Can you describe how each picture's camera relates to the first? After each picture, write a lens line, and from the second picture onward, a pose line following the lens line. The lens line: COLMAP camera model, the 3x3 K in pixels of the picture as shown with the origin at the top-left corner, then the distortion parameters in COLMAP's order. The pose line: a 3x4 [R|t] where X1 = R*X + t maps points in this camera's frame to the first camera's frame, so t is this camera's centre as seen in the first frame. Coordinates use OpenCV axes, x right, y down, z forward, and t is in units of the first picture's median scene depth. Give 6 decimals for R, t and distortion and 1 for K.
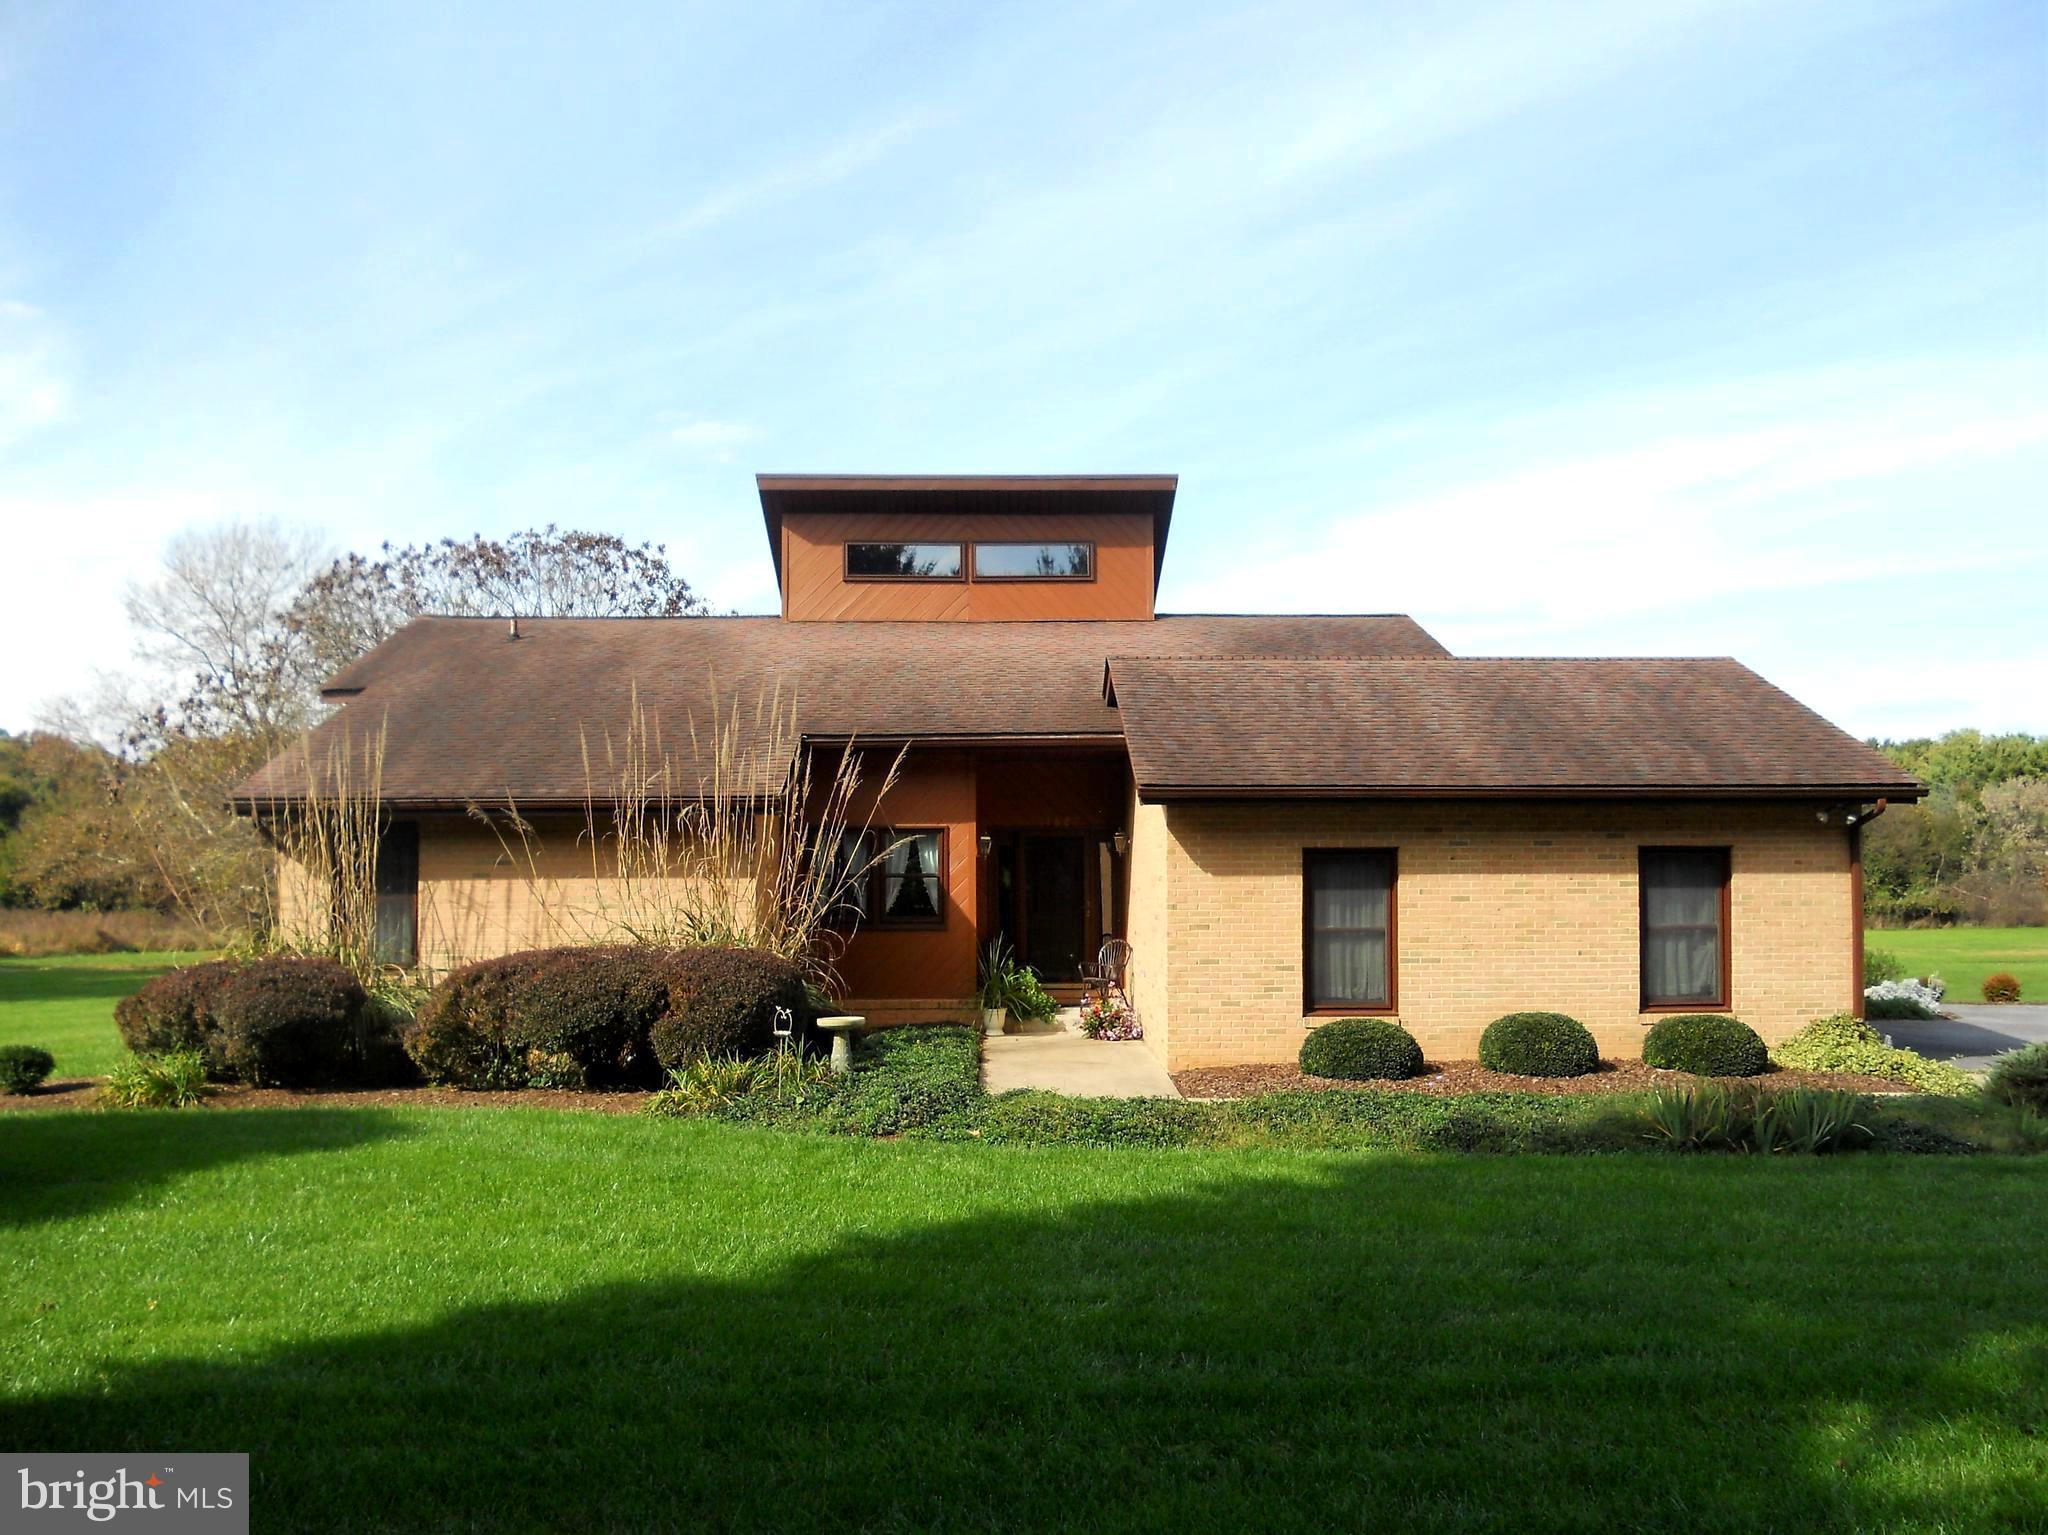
lens RADIAL K [[1586.1, 0, 1017.3], [0, 1586.1, 801.1], [0, 0, 1]] dist [-0.058843, 0.029212]
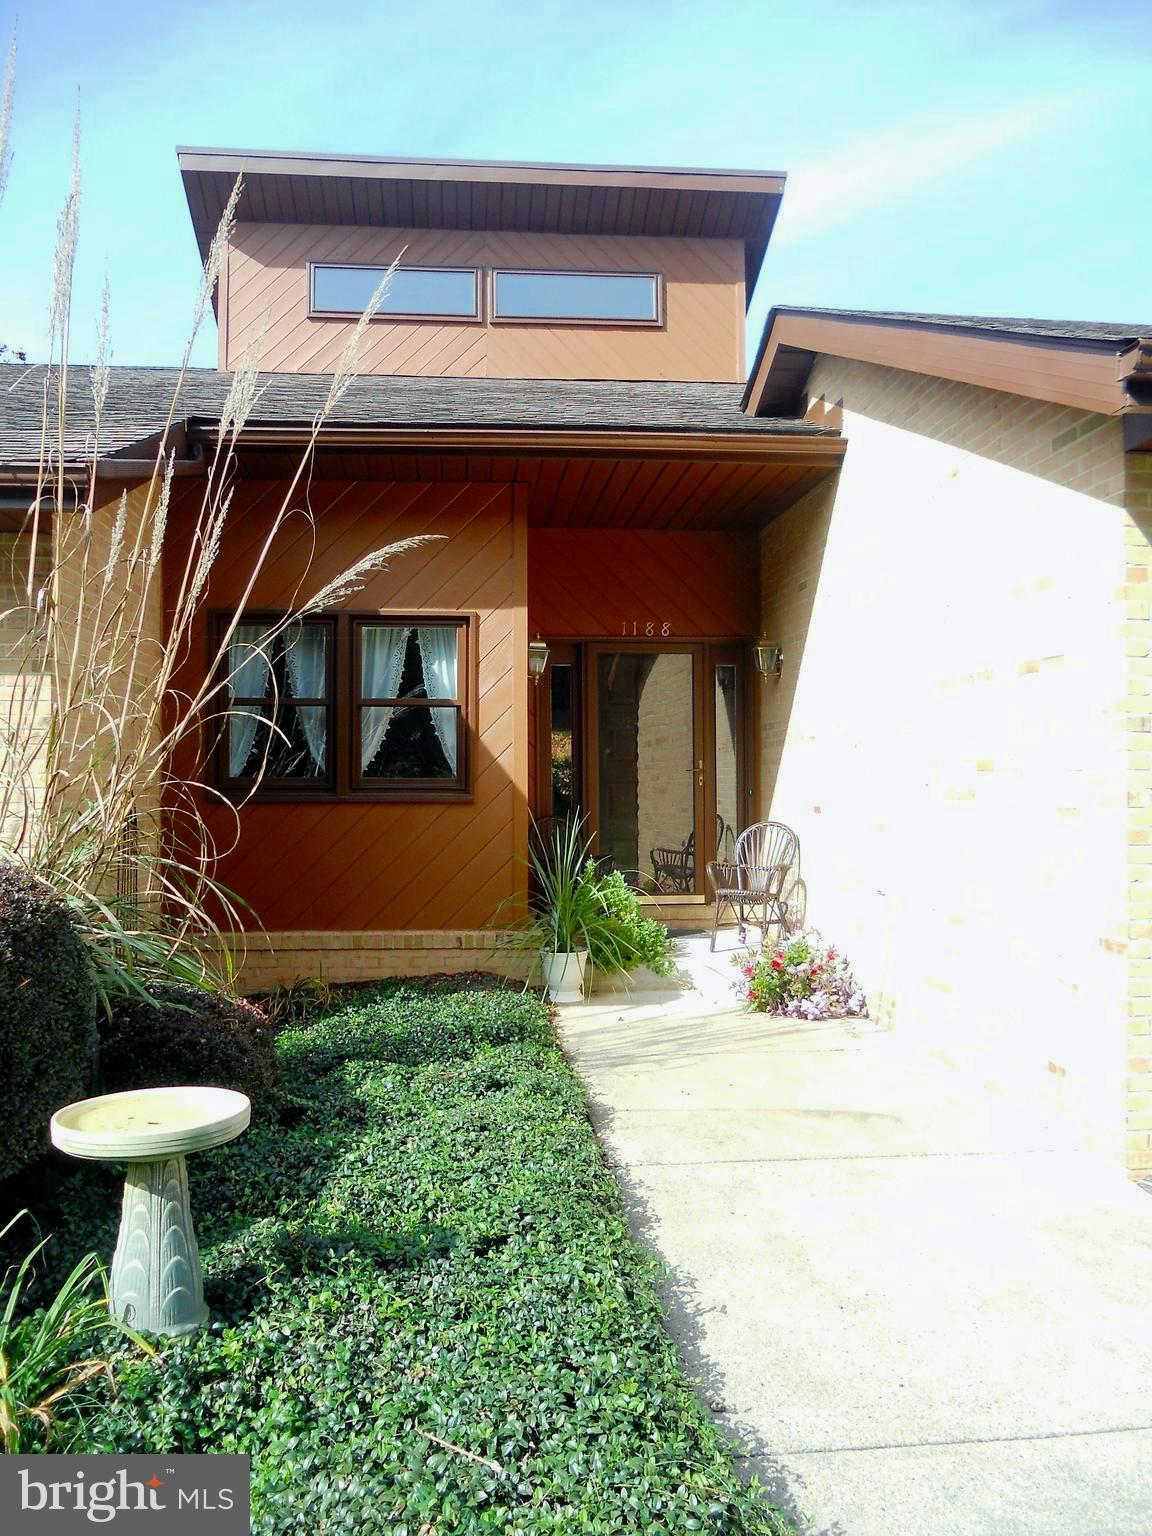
lens RADIAL K [[1189.6, 0, 576.0], [0, 1189.6, 768.0], [0, 0, 1]] dist [-0.058843, 0.029212]
pose [[0.996512, 0.004878, 0.083301, -0.043364], [-0.007998, 0.999277, 0.037165, 0.053632], [-0.083060, -0.037702, 0.995831, 0.590795]]
